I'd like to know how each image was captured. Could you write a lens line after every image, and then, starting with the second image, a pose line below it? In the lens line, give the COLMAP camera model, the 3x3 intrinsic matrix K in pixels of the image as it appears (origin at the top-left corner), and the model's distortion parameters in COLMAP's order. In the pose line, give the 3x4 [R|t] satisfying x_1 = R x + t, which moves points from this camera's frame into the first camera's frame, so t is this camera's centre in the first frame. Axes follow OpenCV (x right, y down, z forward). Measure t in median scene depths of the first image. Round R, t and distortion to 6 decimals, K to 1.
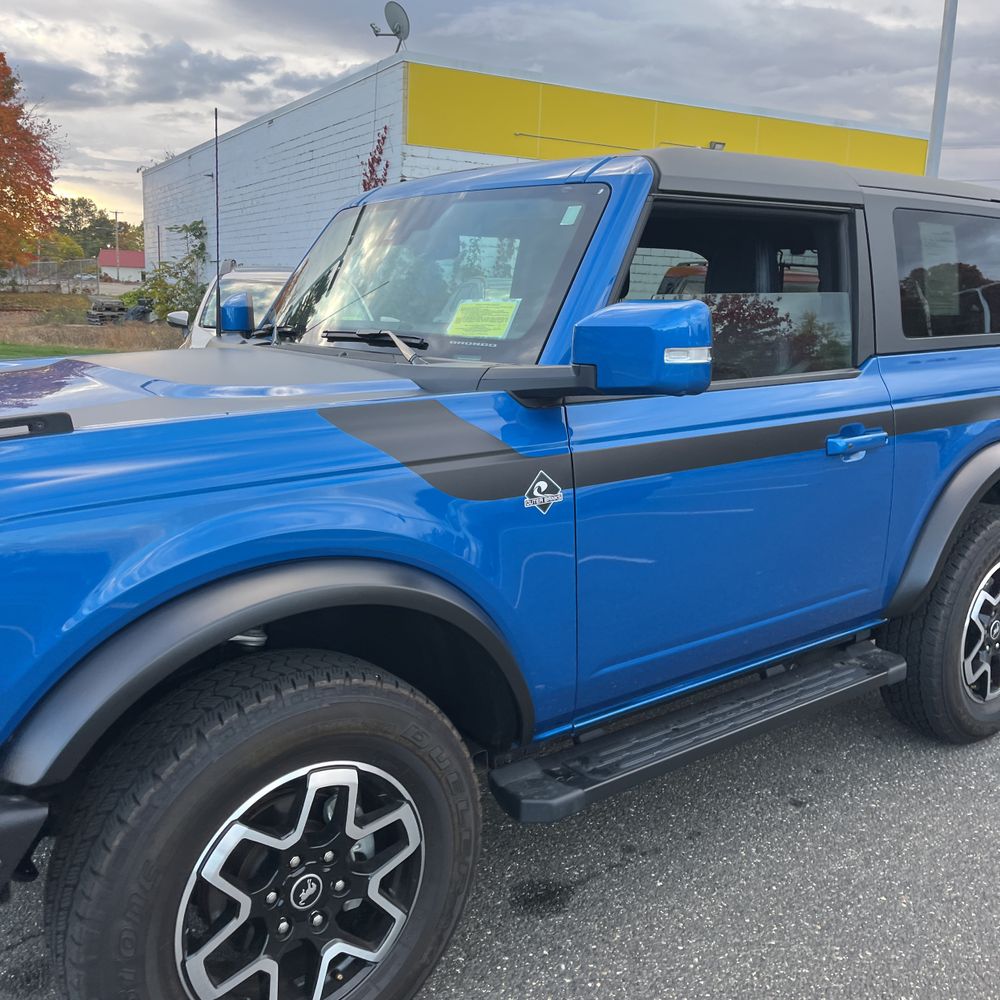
lens RADIAL K [[1021.4, 0, 494.8], [0, 1021.4, 491.5], [0, 0, 1]] dist [0.025114, 0.000000]
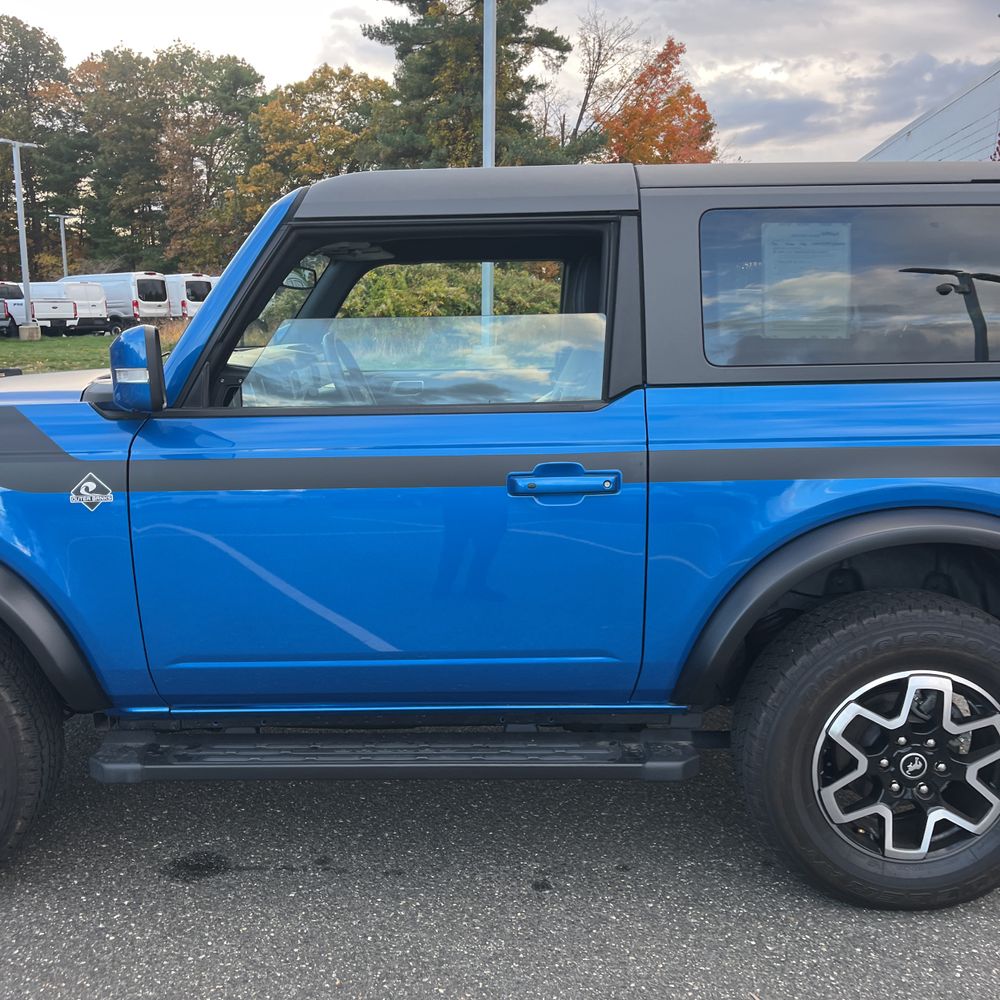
lens RADIAL K [[1021.4, 0, 495.8], [0, 1021.4, 493.6], [0, 0, 1]] dist [0.025114, 0.000000]
pose [[0.782559, 0.094135, -0.615418, 0.804475], [-0.105117, 0.994289, 0.018422, -0.047868], [0.613638, 0.050275, 0.787986, 0.266062]]
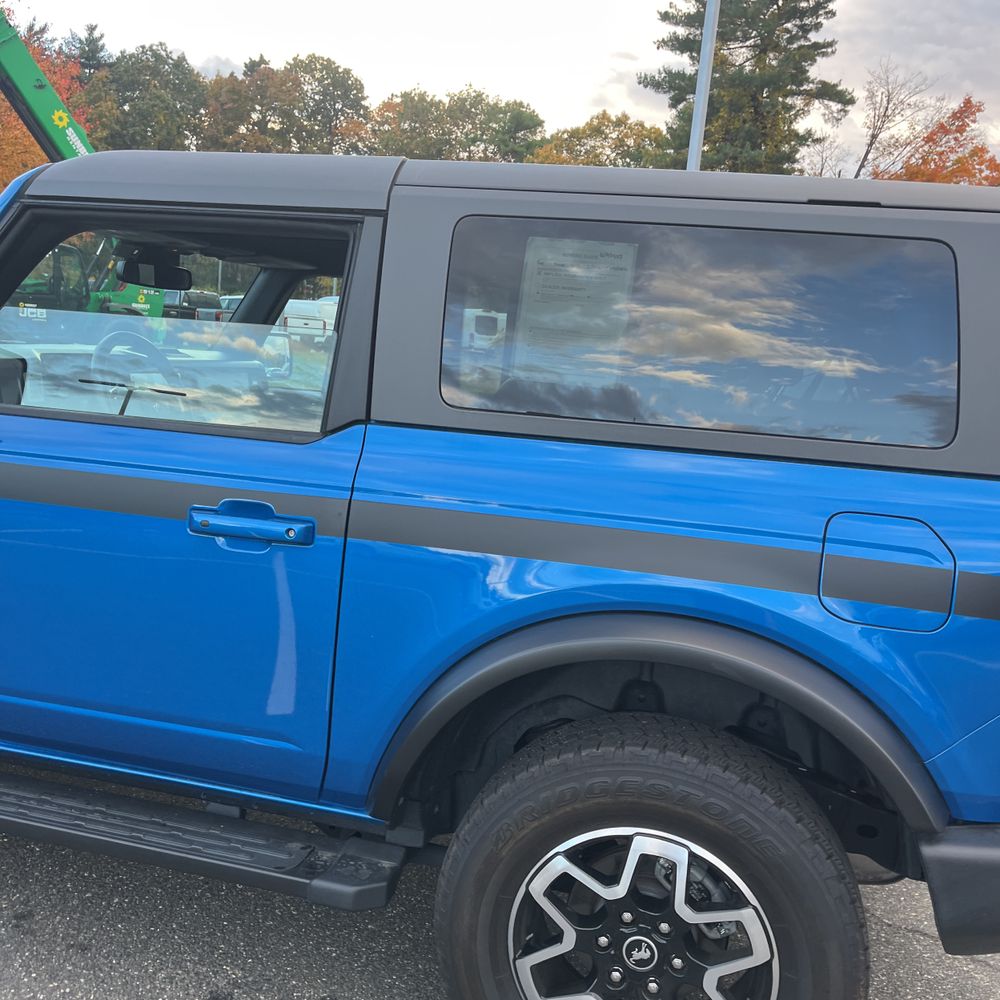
lens RADIAL K [[1021.4, 0, 512.4], [0, 1021.4, 499.3], [0, 0, 1]] dist [0.025114, 0.000000]
pose [[0.612555, 0.155558, -0.774970, 0.981366], [-0.224440, 0.974318, 0.018171, -0.117077], [0.757894, 0.162804, 0.631737, 0.648650]]
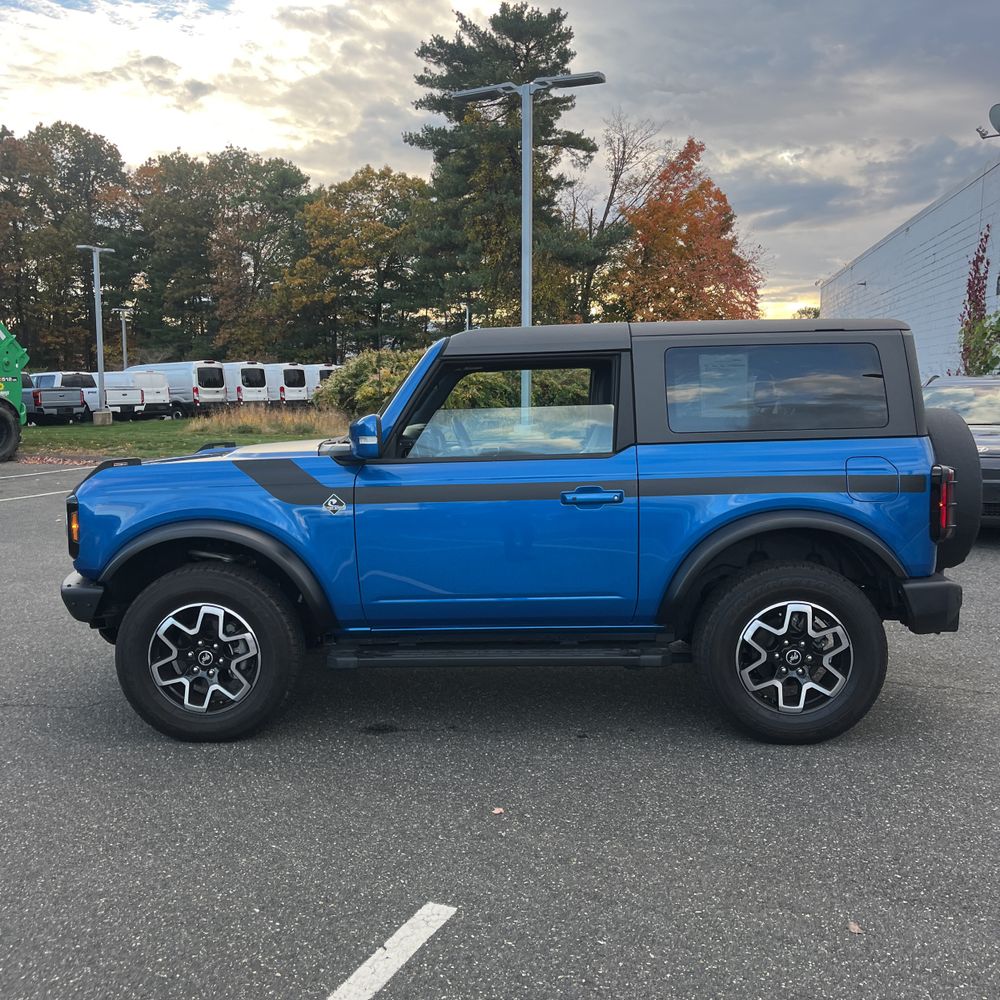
lens RADIAL K [[1021.4, 0, 500.8], [0, 1021.4, 485.3], [0, 0, 1]] dist [0.025114, 0.000000]
pose [[0.766342, 0.034809, -0.641490, 1.199287], [-0.098111, 0.993159, -0.063315, 0.043727], [0.634897, 0.111458, 0.764514, -0.286828]]
